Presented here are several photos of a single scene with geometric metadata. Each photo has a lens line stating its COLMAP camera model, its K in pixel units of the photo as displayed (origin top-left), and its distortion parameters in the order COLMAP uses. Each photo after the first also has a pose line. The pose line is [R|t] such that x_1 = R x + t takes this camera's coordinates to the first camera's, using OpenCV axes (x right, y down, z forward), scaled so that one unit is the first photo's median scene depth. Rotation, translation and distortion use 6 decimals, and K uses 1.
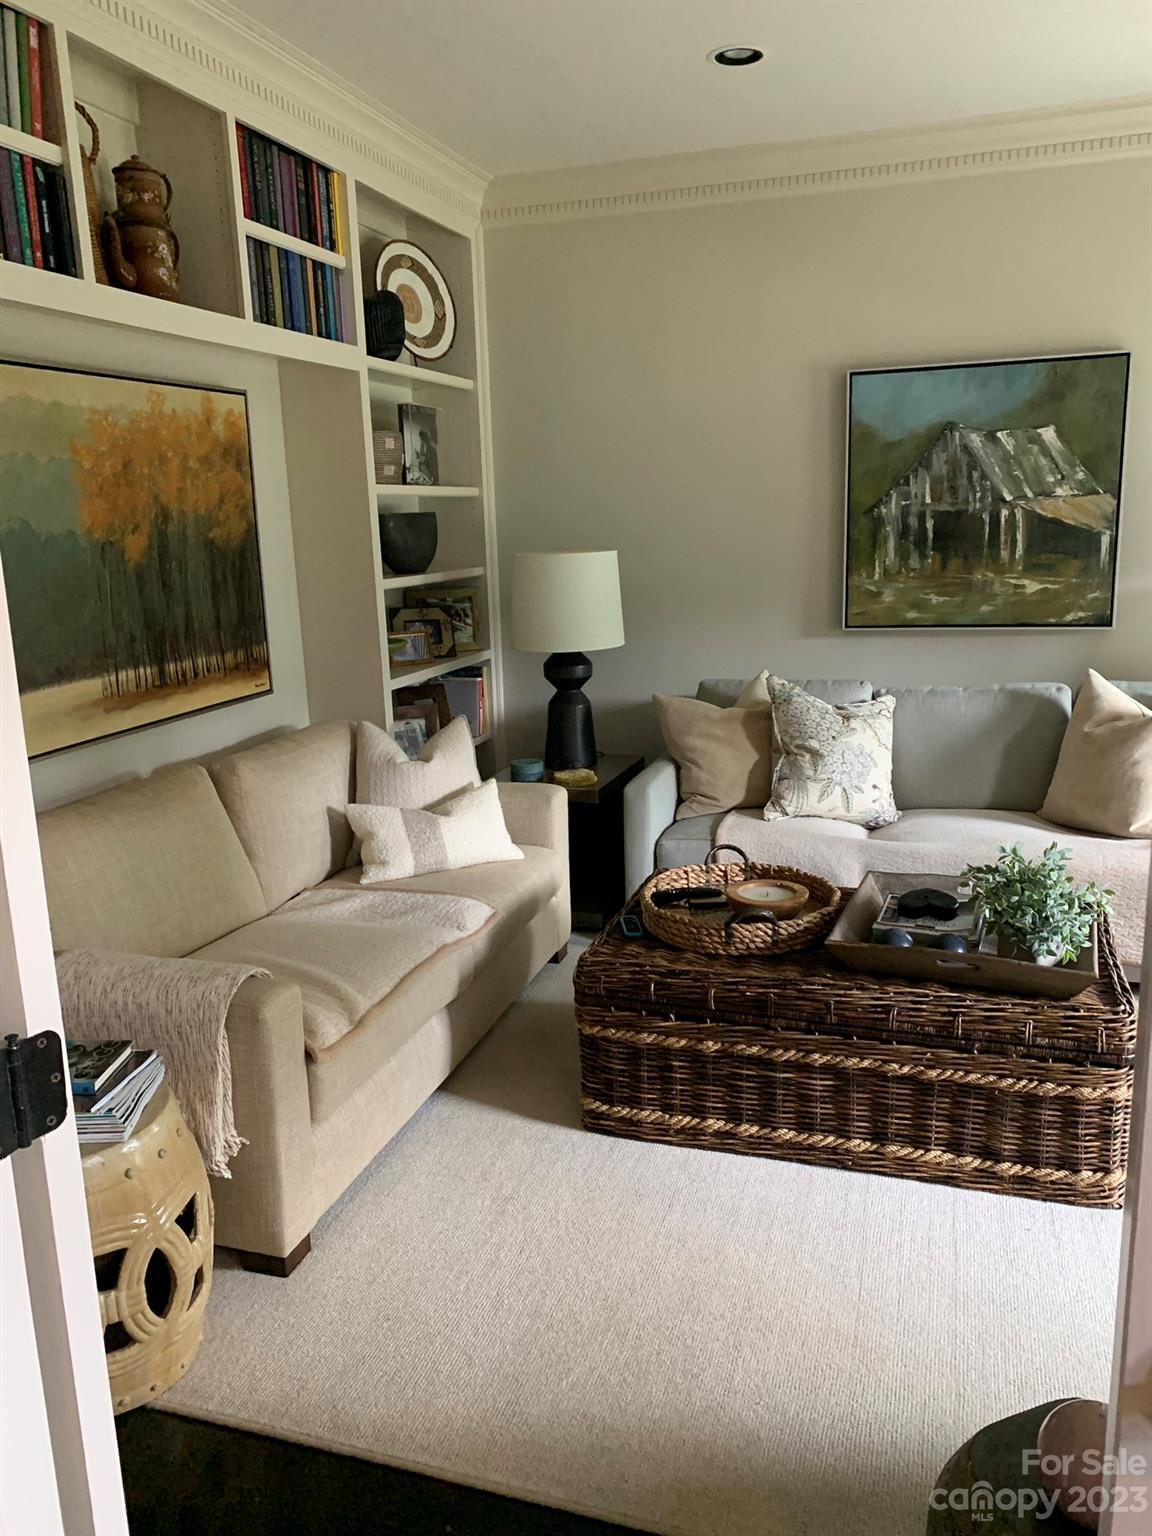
lens RADIAL K [[1168.9, 0, 576.0], [0, 1168.9, 768.0], [0, 0, 1]] dist [-0.004443, -0.005910]
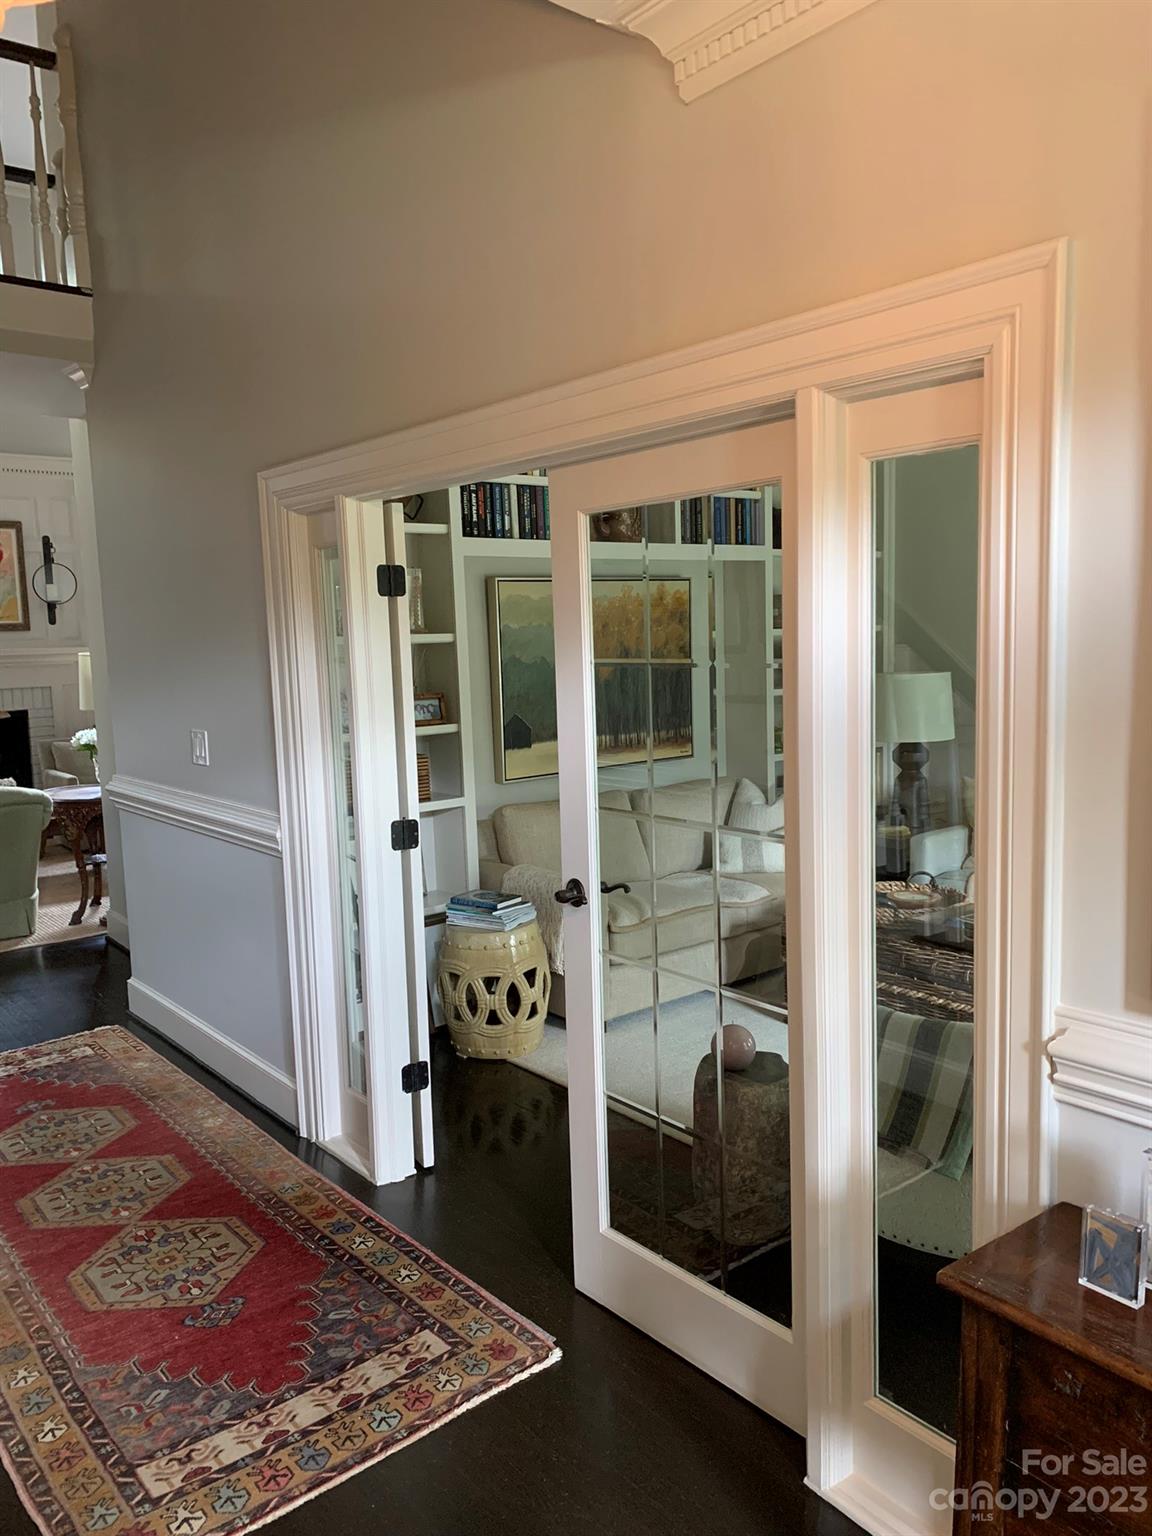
lens RADIAL K [[1168.9, 0, 576.0], [0, 1168.9, 768.0], [0, 0, 1]] dist [-0.004443, -0.005910]
pose [[0.838801, 0.067206, -0.540274, 0.706583], [-0.111381, 0.992546, -0.049460, 0.072009], [0.532923, 0.101663, 0.840034, -0.665151]]
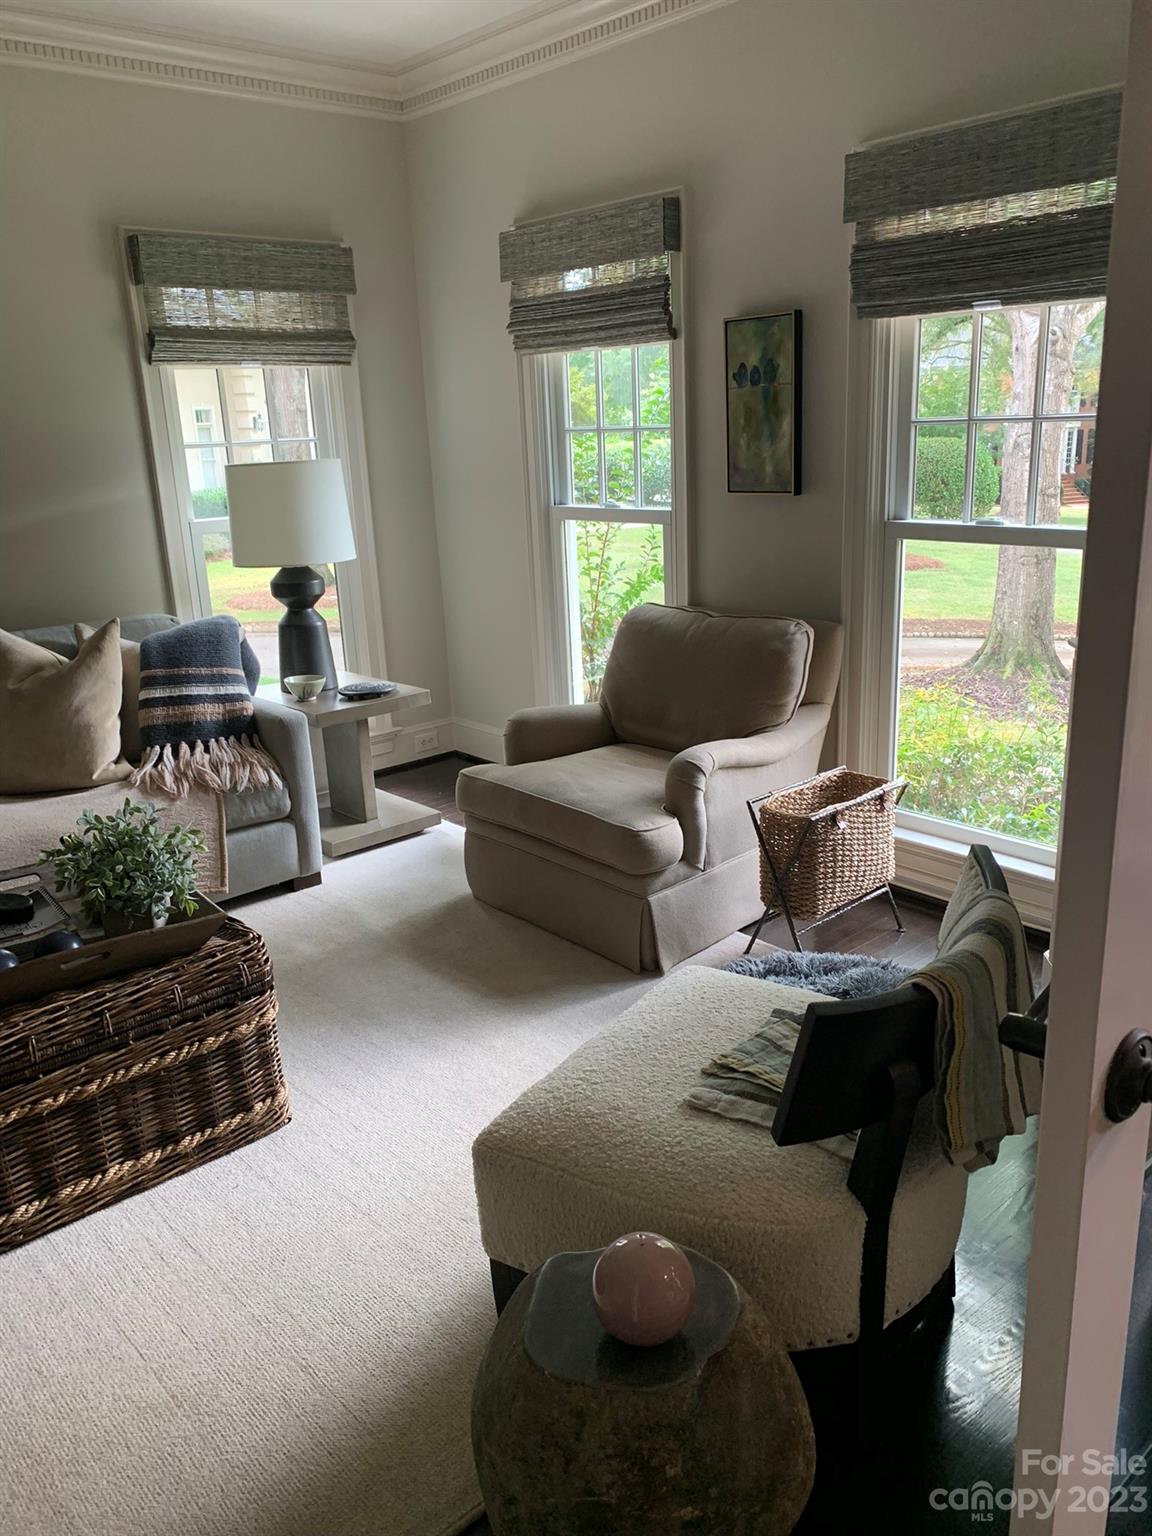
lens RADIAL K [[1168.9, 0, 576.0], [0, 1168.9, 768.0], [0, 0, 1]] dist [-0.004443, -0.005910]
pose [[0.490795, -0.242174, 0.836942, -0.189106], [0.210039, 0.965151, 0.156101, -0.030481], [-0.845579, 0.099177, 0.524557, 0.204094]]
